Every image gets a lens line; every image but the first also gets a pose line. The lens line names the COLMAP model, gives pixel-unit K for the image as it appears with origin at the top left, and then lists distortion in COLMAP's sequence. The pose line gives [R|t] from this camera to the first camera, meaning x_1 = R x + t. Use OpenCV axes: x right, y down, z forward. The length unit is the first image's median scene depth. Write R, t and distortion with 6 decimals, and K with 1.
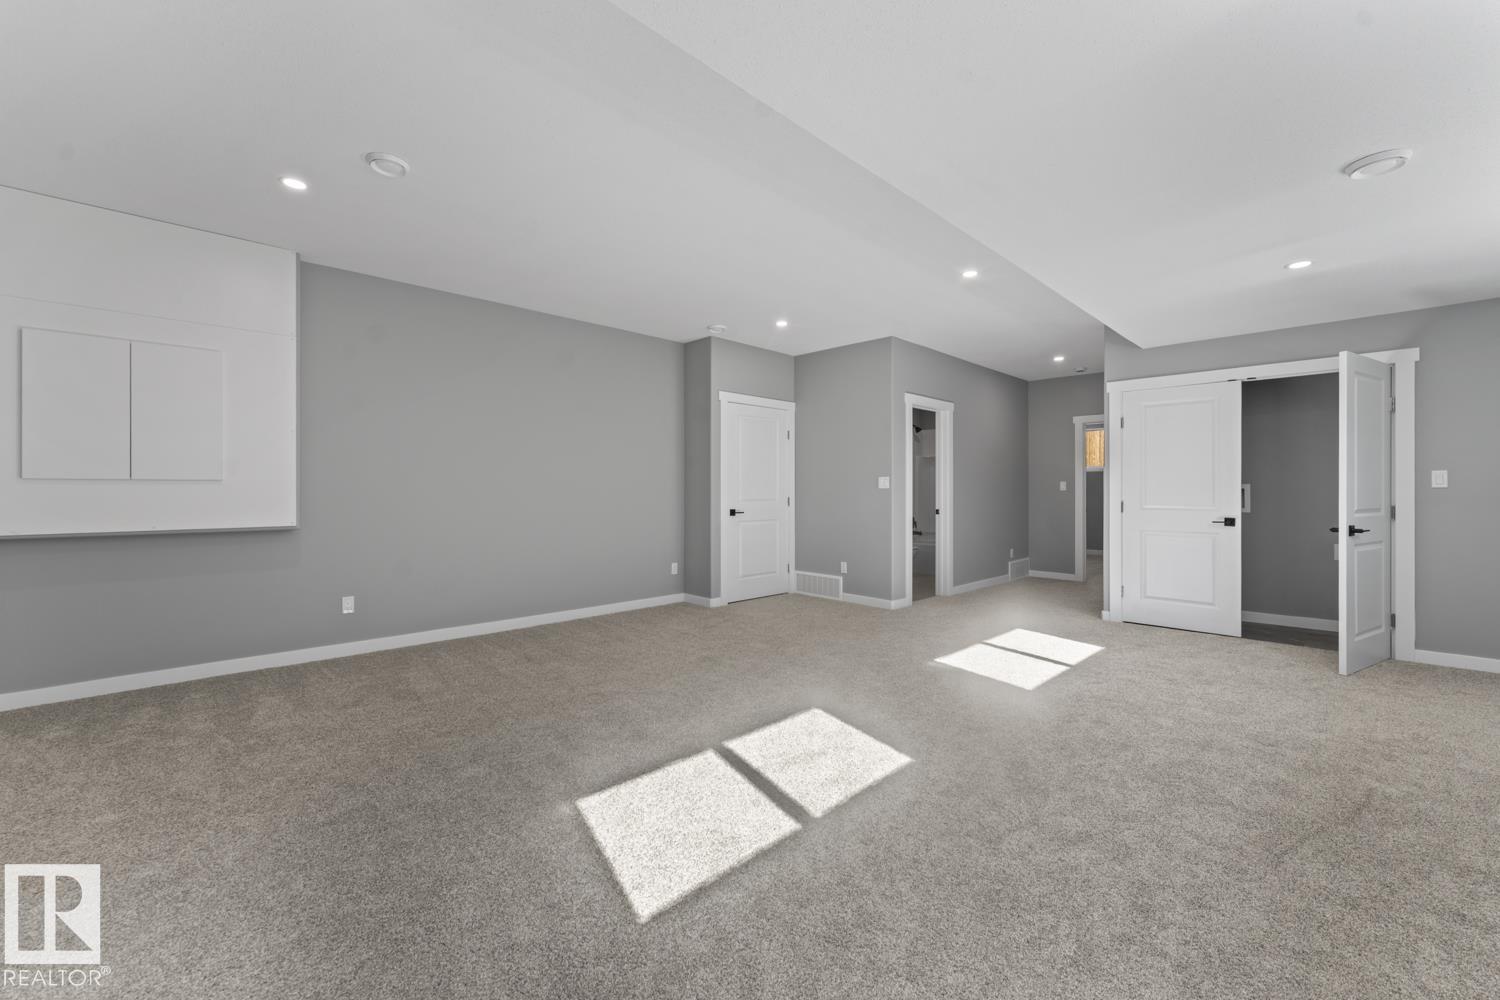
lens RADIAL K [[601.9, 0, 750.0], [0, 601.9, 490.8], [0, 0, 1]] dist [0.001416, -0.000100]
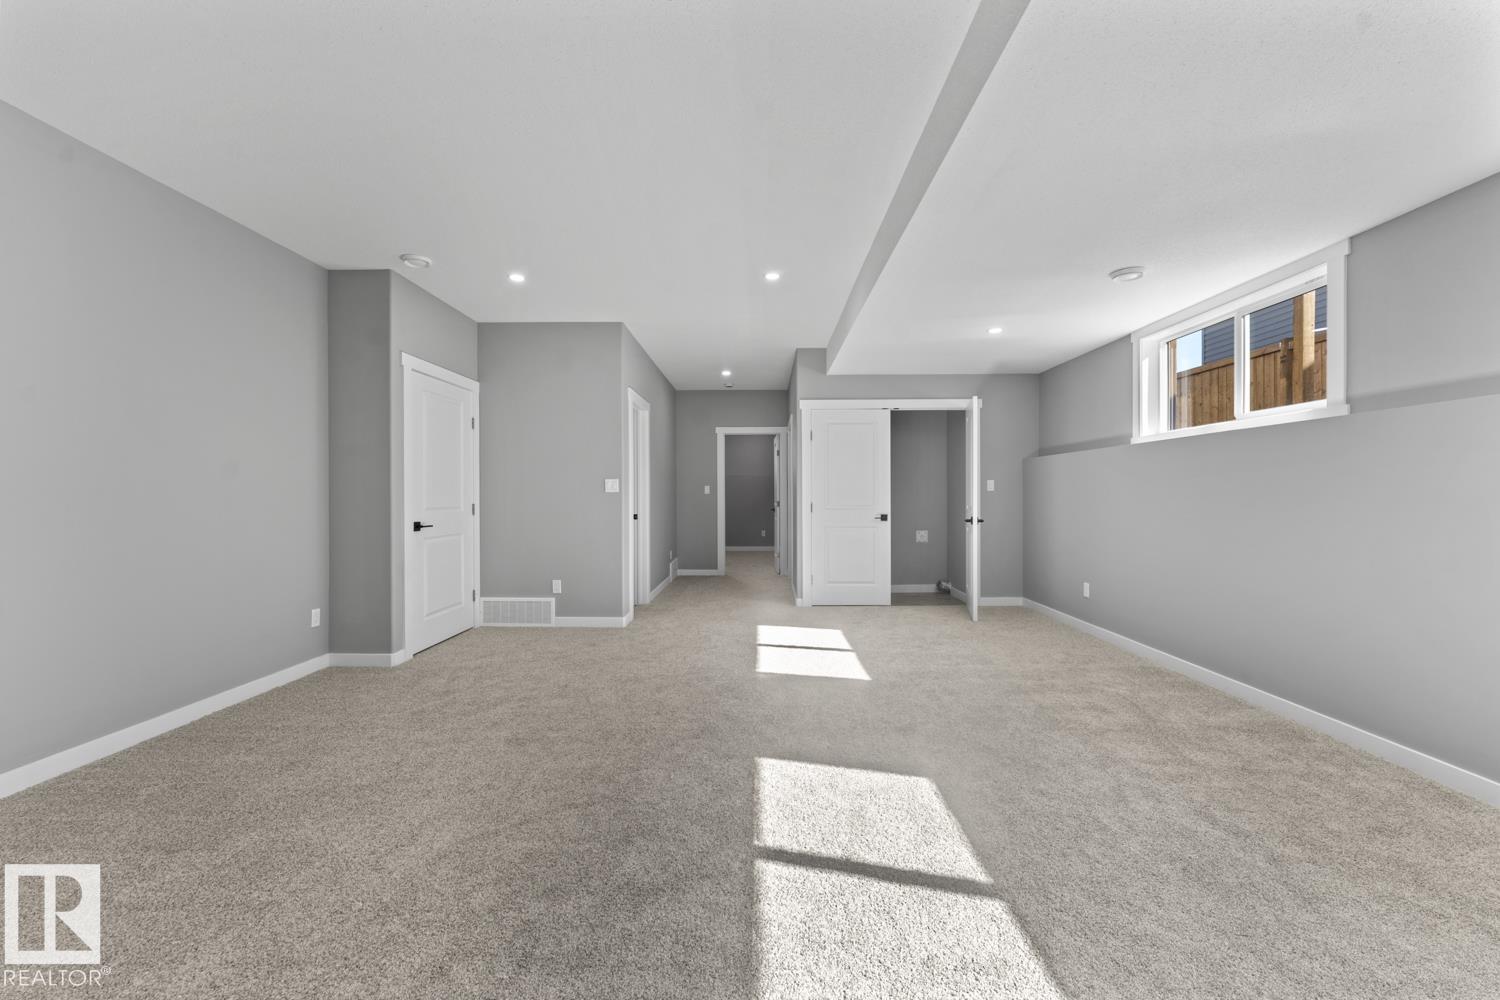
lens RADIAL K [[601.9, 0, 750.0], [0, 601.9, 490.8], [0, 0, 1]] dist [0.001416, -0.000100]
pose [[0.710858, 0.000341, 0.703336, -0.258969], [0.004196, 0.999980, -0.004726, -0.000725], [-0.703324, 0.006310, 0.710842, 0.228403]]
